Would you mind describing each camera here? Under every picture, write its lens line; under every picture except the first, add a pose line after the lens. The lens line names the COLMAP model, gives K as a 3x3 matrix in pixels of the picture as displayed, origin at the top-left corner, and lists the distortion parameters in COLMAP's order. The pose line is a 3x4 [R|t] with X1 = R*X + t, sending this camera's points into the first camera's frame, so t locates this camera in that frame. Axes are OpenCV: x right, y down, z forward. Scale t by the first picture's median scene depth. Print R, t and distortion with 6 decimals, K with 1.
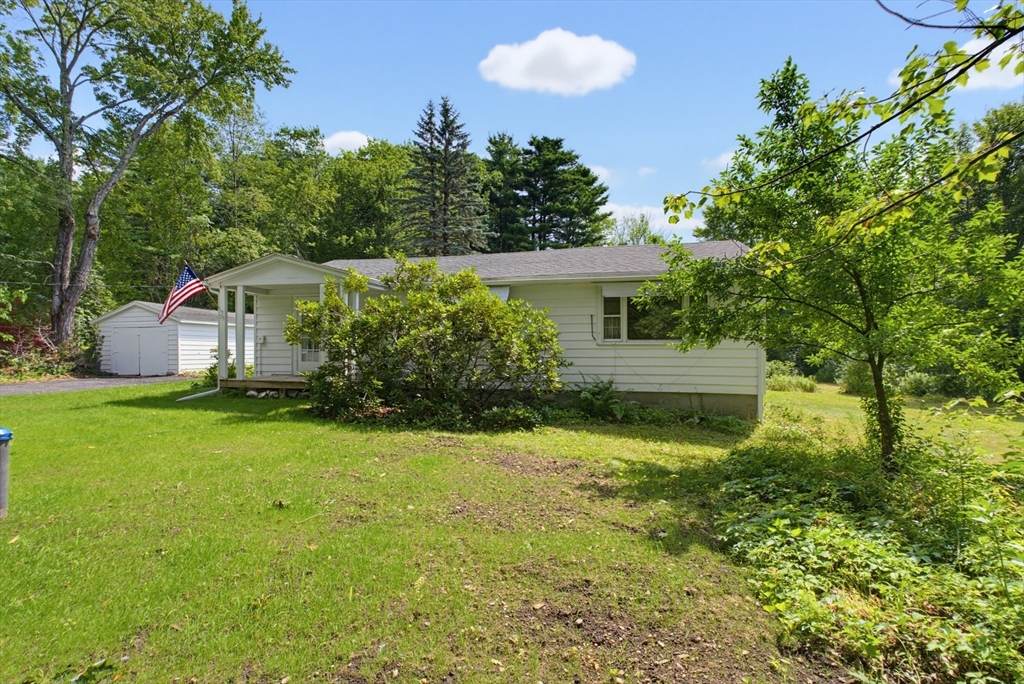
lens RADIAL K [[481.5, 0, 542.3], [0, 481.5, 346.3], [0, 0, 1]] dist [0.001717, 0.000344]
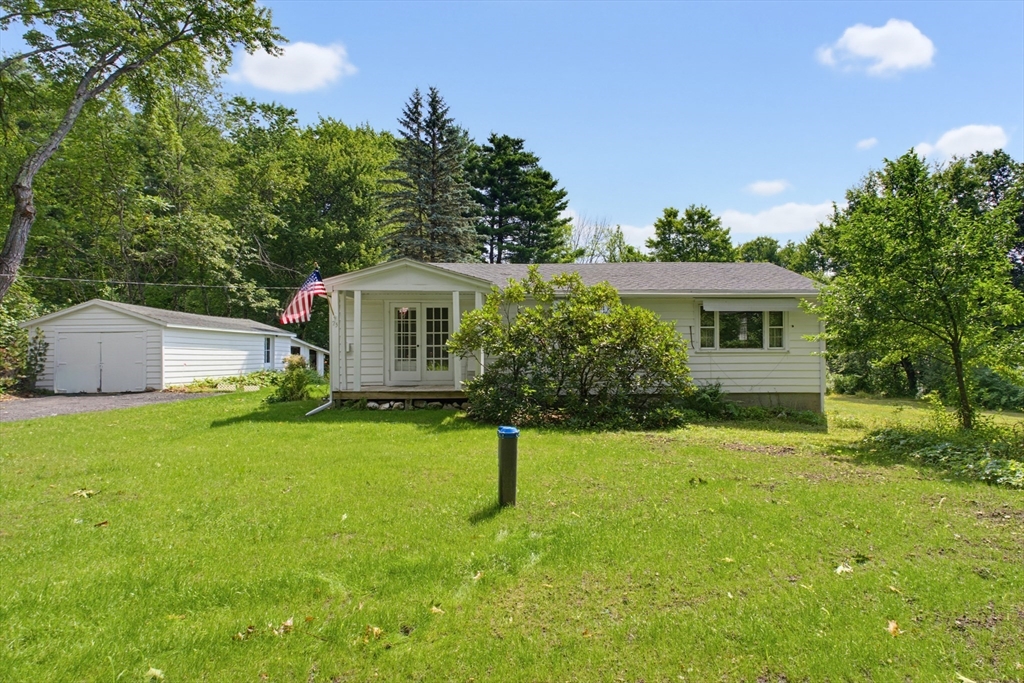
lens RADIAL K [[509.6, 0, 599.5], [0, 509.6, 346.0], [0, 0, 1]] dist [-0.001514, 0.000055]
pose [[0.955942, 0.000238, 0.293556, -0.184792], [0.003820, 0.999905, -0.013249, -0.001371], [-0.293532, 0.013786, 0.955850, -0.031561]]
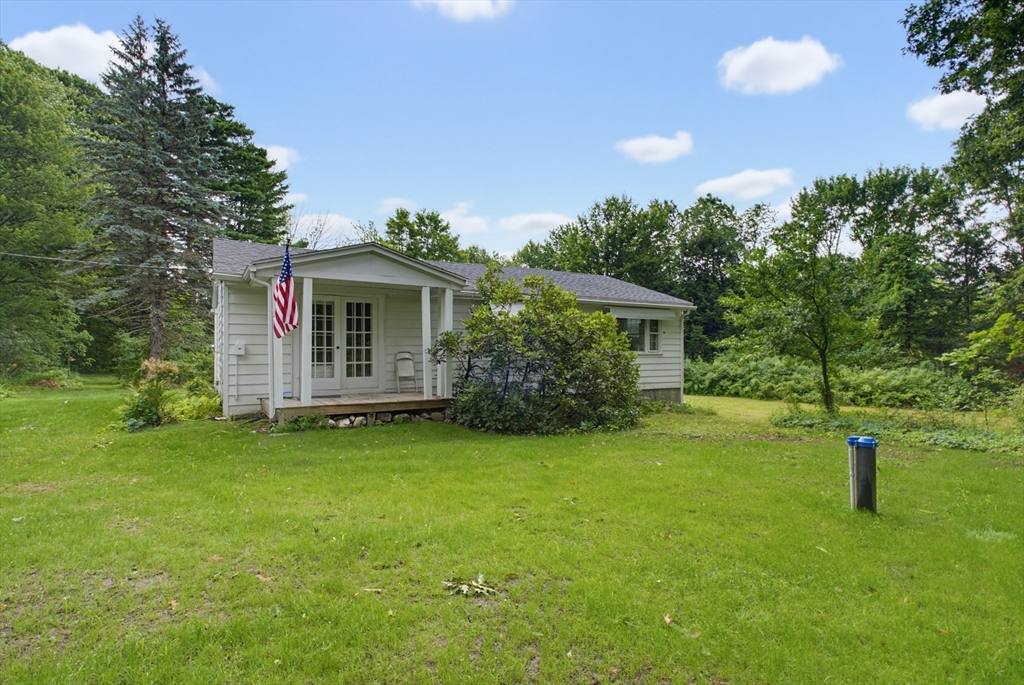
lens RADIAL K [[486.7, 0, 512.0], [0, 486.7, 342.5], [0, 0, 1]] dist [0.004805, 0.000275]
pose [[0.708599, 0.008773, 0.705557, -0.352083], [0.002024, 0.999893, -0.014466, -0.006004], [-0.705609, 0.011679, 0.708505, 0.089863]]
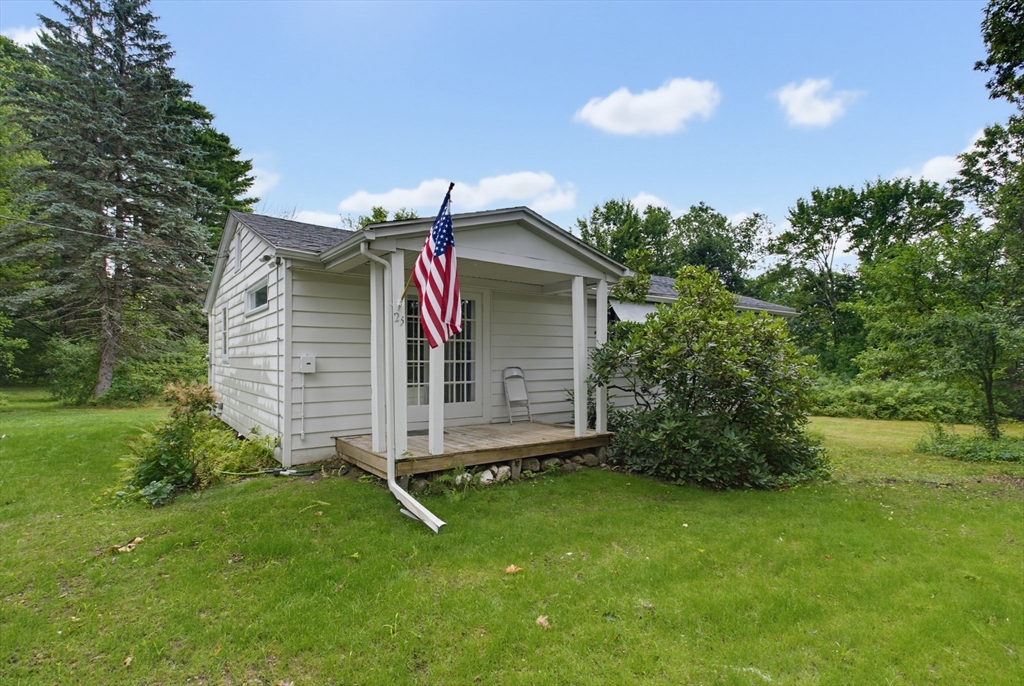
lens RADIAL K [[484.0, 0, 512.2], [0, 484.0, 348.9], [0, 0, 1]] dist [0.003106, 0.000774]
pose [[0.635326, 0.015841, 0.772081, -0.358875], [-0.001192, 0.999809, -0.019532, -0.009188], [-0.772243, 0.011488, 0.635223, 0.230049]]
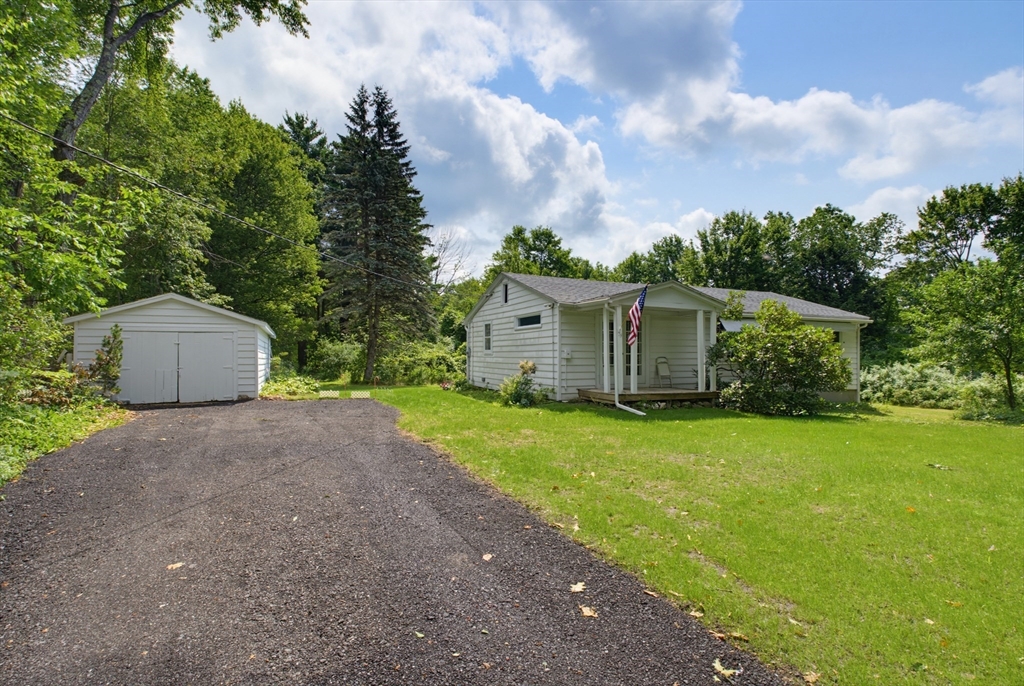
lens RADIAL K [[479.4, 0, 514.6], [0, 479.4, 350.3], [0, 0, 1]] dist [0.021549, -0.014611]
pose [[0.793306, 0.009450, 0.608750, -0.554431], [-0.005060, 0.999947, -0.008928, -0.006295], [-0.608802, 0.004003, 0.793312, 0.112151]]
